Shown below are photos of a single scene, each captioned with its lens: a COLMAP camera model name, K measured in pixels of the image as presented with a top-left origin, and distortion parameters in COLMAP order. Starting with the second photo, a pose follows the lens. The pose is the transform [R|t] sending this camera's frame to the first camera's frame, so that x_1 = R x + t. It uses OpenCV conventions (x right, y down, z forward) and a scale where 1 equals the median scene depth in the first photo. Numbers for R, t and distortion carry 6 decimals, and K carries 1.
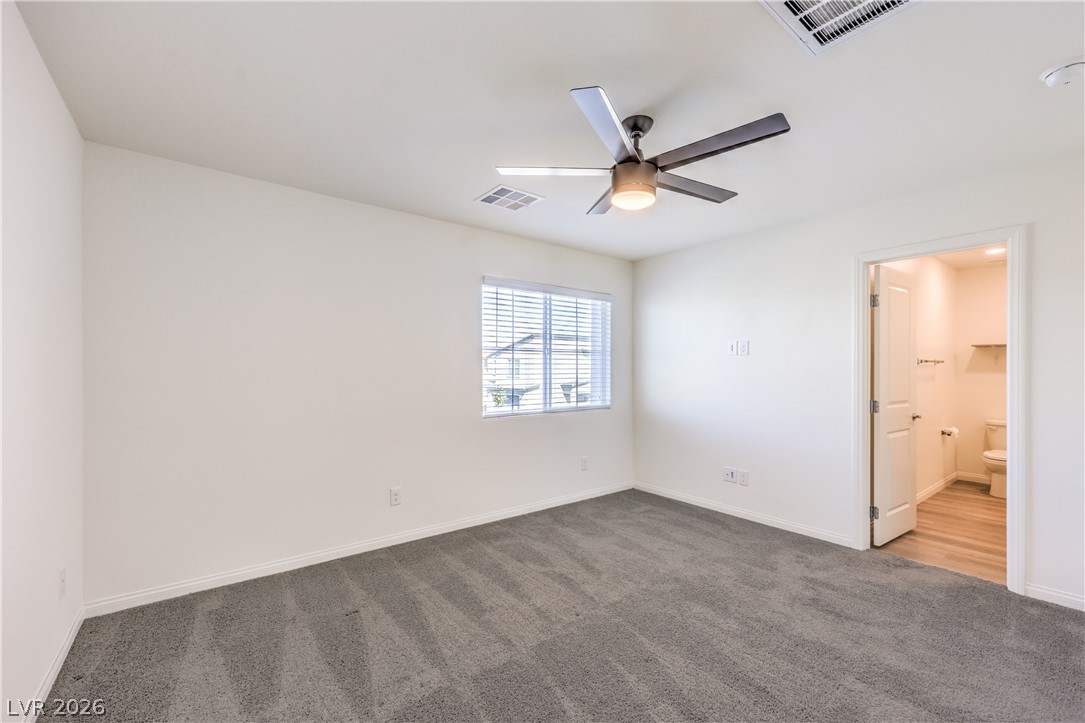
lens RADIAL K [[454.4, 0, 543.5], [0, 454.4, 371.3], [0, 0, 1]] dist [0.004095, 0.000075]
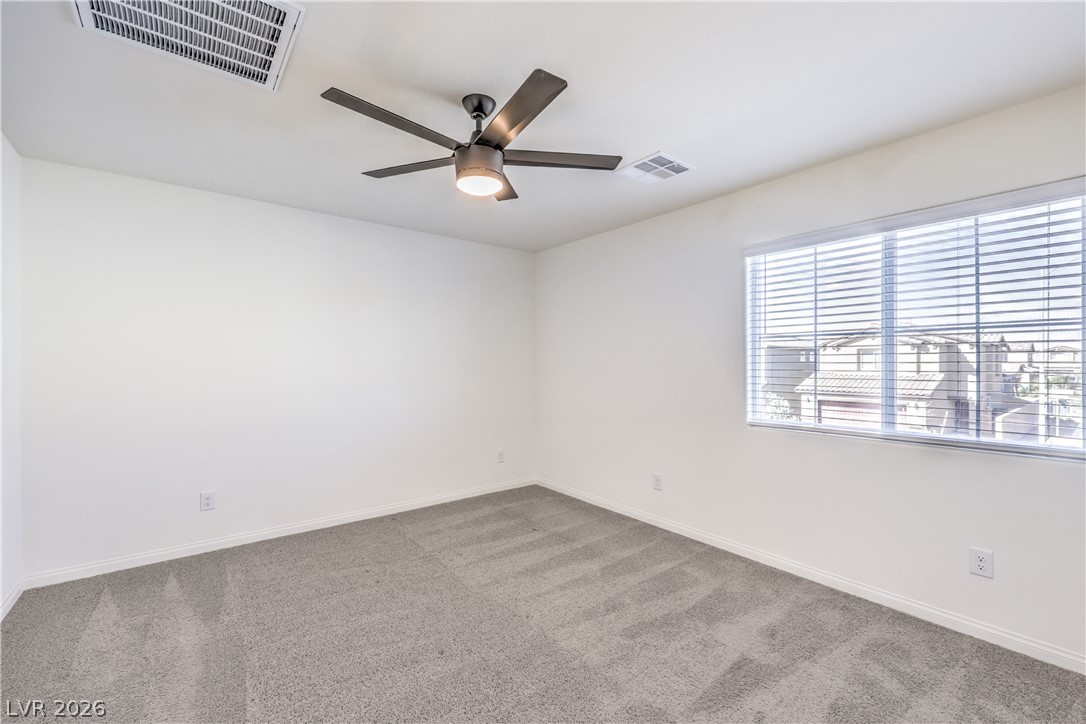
lens RADIAL K [[454.9, 0, 540.2], [0, 454.9, 361.6], [0, 0, 1]] dist [0.004095, 0.000075]
pose [[0.009675, 0.004344, -0.999944, 0.646626], [0.007266, 0.999964, 0.004415, -0.013570], [0.999927, -0.007308, 0.009643, 0.617856]]
